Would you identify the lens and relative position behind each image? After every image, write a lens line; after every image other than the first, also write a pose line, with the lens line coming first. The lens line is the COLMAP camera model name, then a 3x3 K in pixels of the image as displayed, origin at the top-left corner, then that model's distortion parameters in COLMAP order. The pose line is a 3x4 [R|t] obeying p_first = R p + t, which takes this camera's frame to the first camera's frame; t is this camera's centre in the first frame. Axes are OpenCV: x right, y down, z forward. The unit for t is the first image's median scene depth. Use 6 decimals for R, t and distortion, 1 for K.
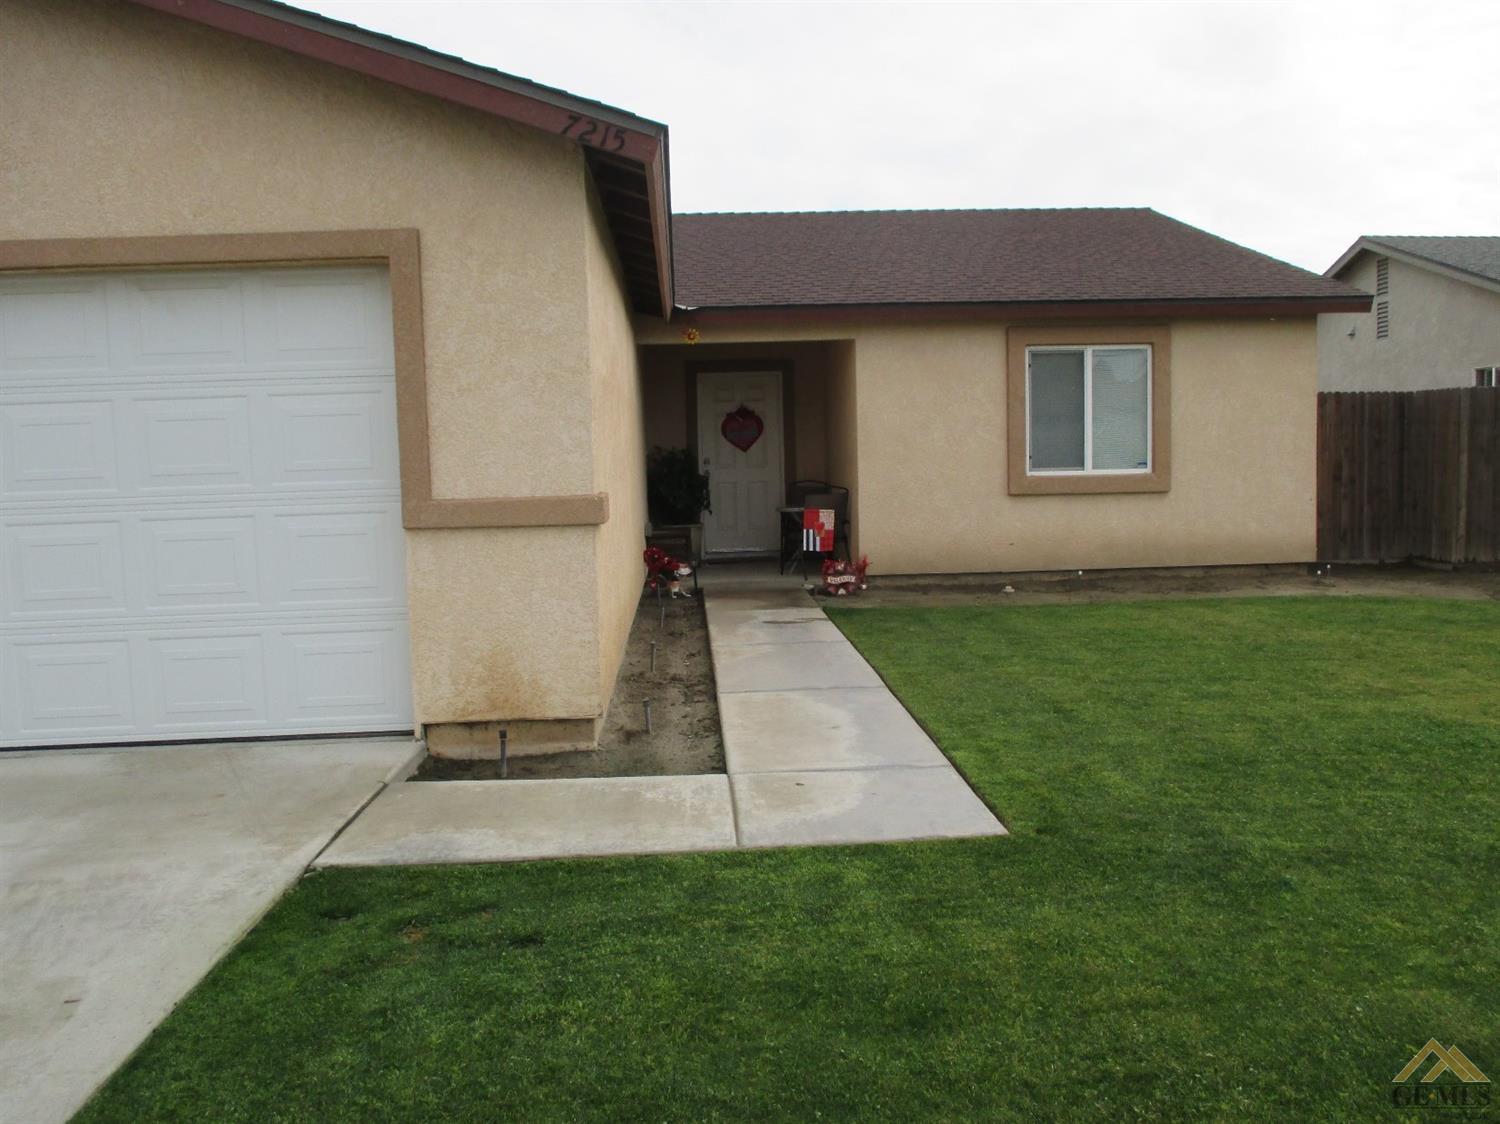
lens RADIAL K [[1266.3, 0, 752.1], [0, 1266.3, 562.5], [0, 0, 1]] dist [-0.026157, 0.001461]
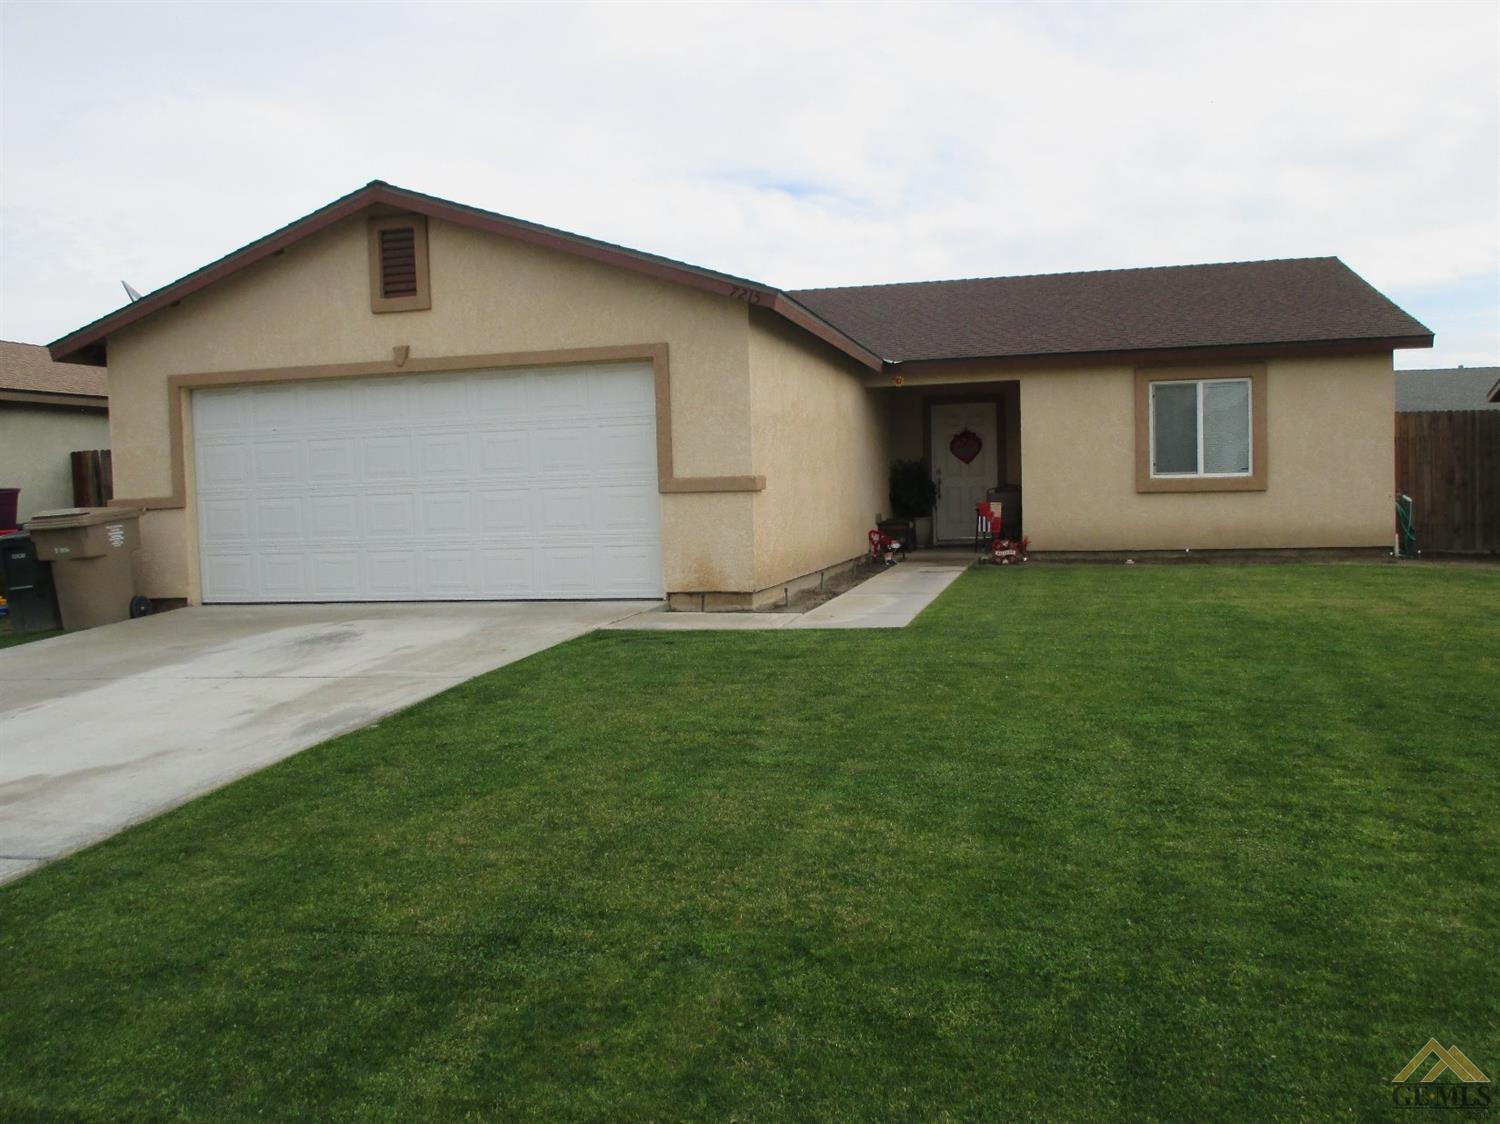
lens RADIAL K [[1266.3, 0, 749.1], [0, 1266.3, 563.6], [0, 0, 1]] dist [-0.026157, 0.001461]
pose [[0.953763, 0.016884, -0.300086, 0.215165], [-0.022928, 0.999599, -0.016631, 0.053796], [0.299685, 0.022742, 0.953767, -0.400351]]
